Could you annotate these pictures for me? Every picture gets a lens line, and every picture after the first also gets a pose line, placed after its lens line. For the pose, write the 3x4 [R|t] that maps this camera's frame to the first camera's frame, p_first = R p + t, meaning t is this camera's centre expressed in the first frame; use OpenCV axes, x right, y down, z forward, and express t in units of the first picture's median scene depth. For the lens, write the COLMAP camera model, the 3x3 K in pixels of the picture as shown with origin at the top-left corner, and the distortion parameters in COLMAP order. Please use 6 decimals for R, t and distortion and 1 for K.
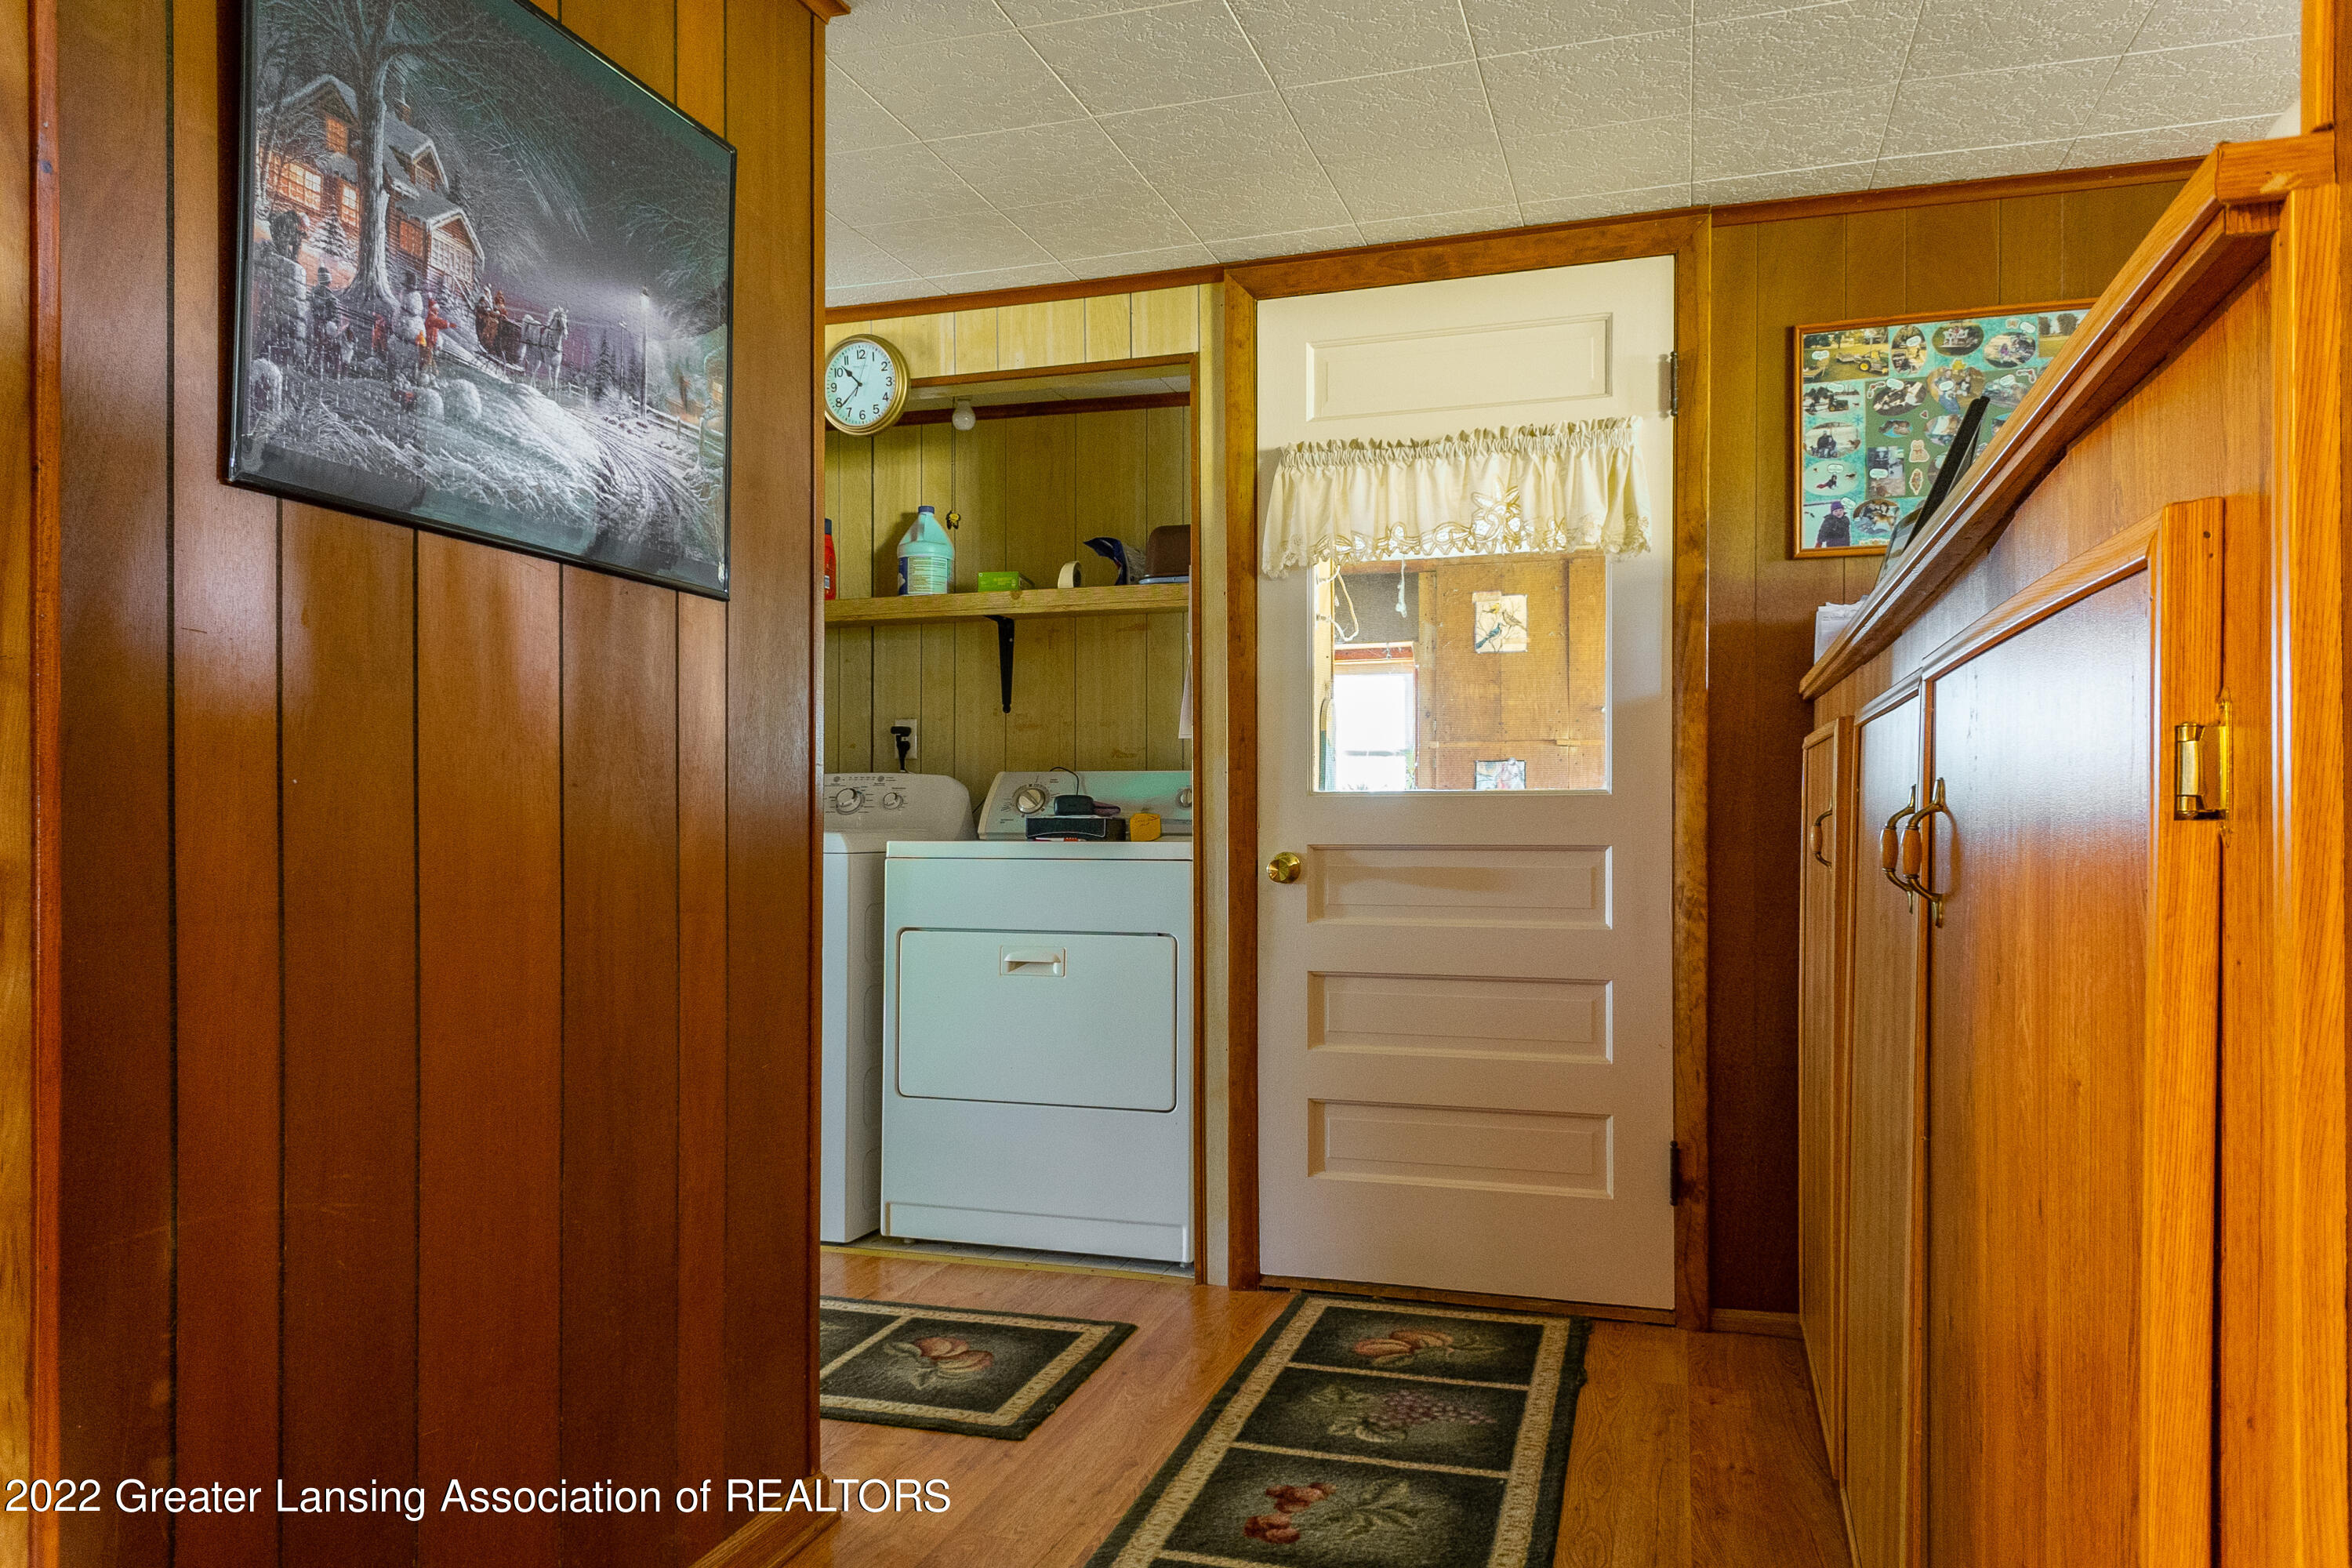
lens RADIAL K [[1628.4, 0, 1177.1], [0, 1628.4, 791.8], [0, 0, 1]] dist [0.001144, 0.000017]
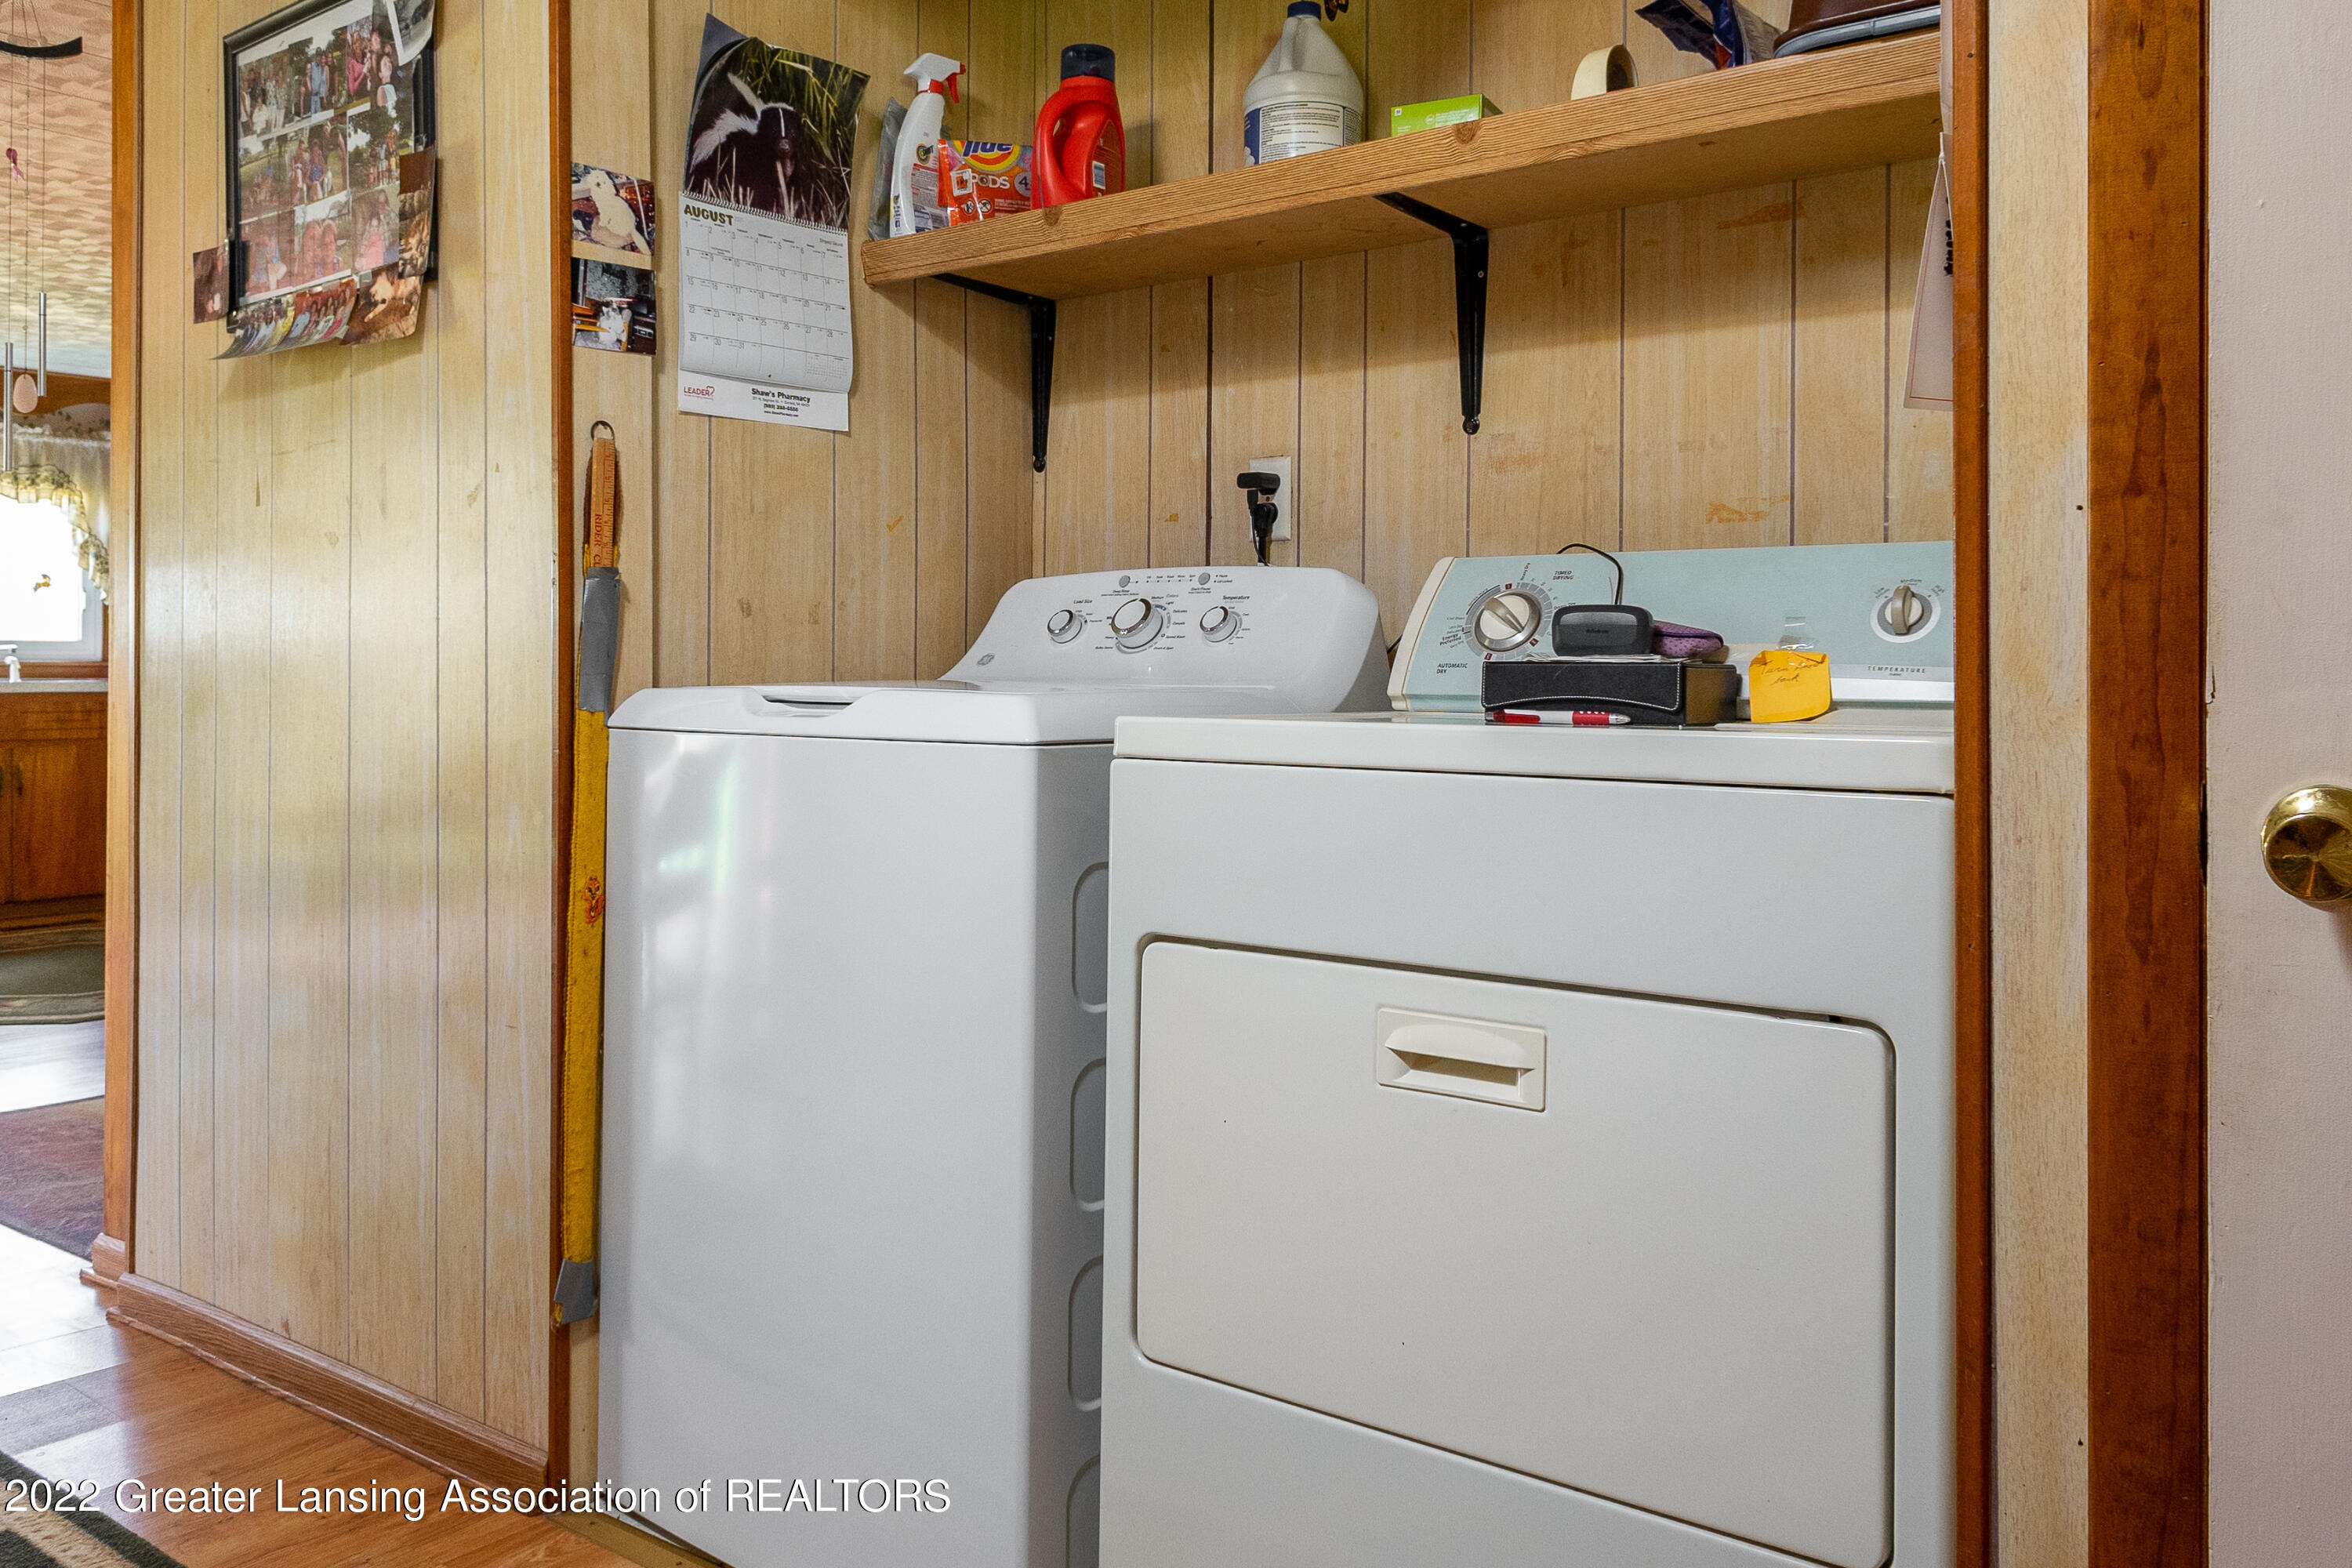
lens RADIAL K [[1822.7, 0, 1175.9], [0, 1822.7, 636.5], [0, 0, 1]] dist [0.012182, 0.003336]
pose [[0.941287, 0.002672, -0.337597, -0.009749], [-0.002923, 0.999996, -0.000233, 0.009473], [0.337595, 0.001206, 0.941291, 0.514624]]
